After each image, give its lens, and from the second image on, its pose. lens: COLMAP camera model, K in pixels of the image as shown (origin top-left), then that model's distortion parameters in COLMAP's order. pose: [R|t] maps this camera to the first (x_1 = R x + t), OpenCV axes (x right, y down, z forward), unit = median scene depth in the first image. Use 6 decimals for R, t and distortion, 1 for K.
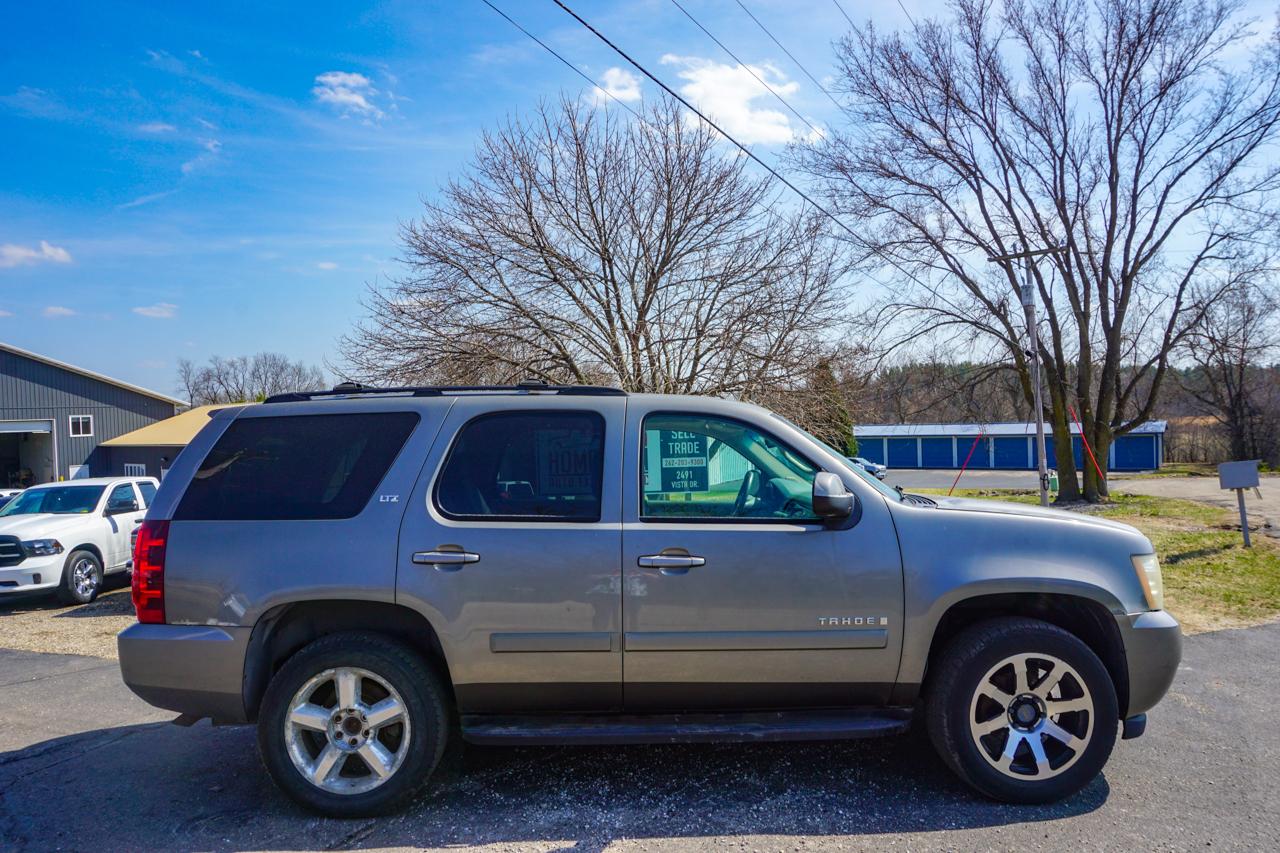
lens RADIAL K [[860.8, 0, 636.2], [0, 860.8, 423.4], [0, 0, 1]] dist [-0.051390, 0.024517]
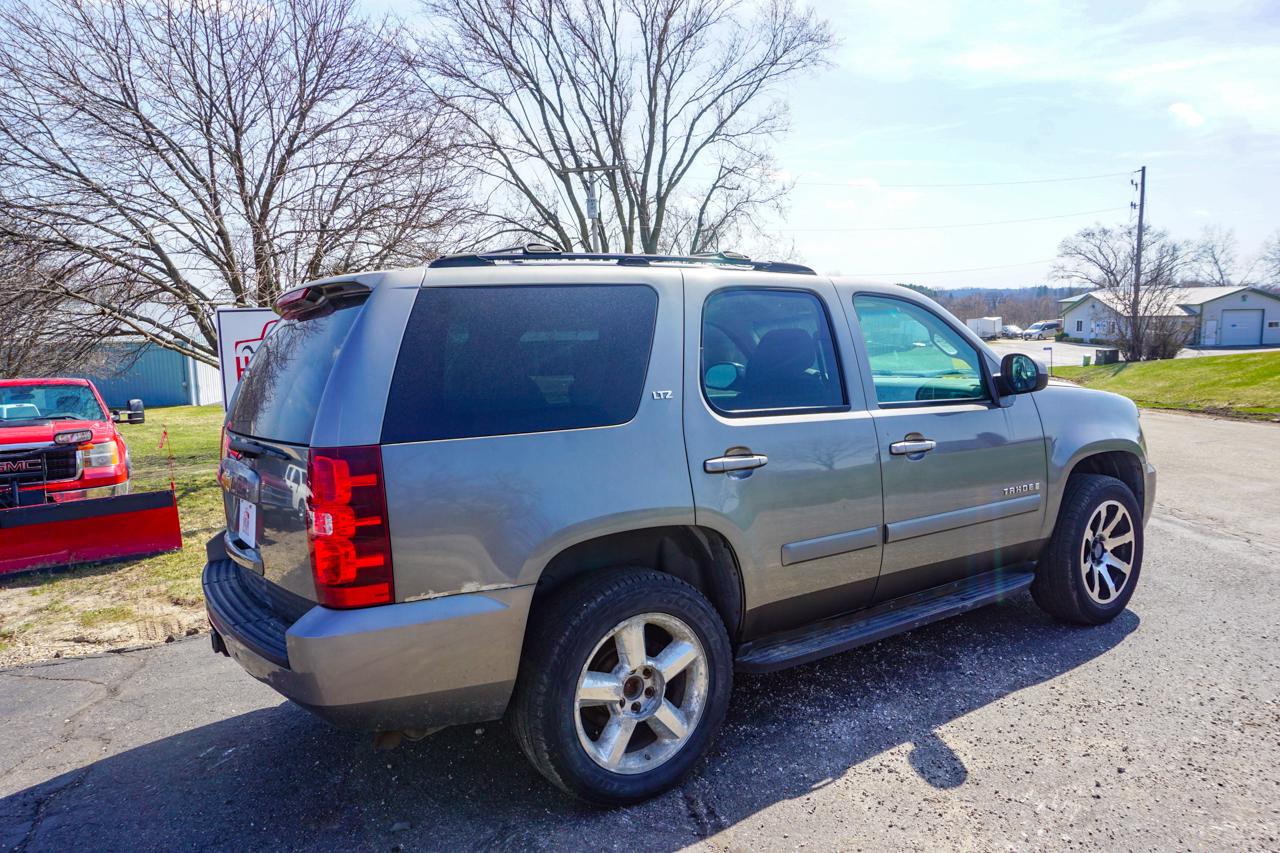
lens RADIAL K [[860.8, 0, 636.2], [0, 860.8, 423.4], [0, 0, 1]] dist [-0.051390, 0.024517]
pose [[0.837427, -0.058410, 0.543419, -0.730555], [0.000187, 0.994304, 0.106585, 0.029794], [-0.546549, -0.089156, 0.832668, 0.358301]]
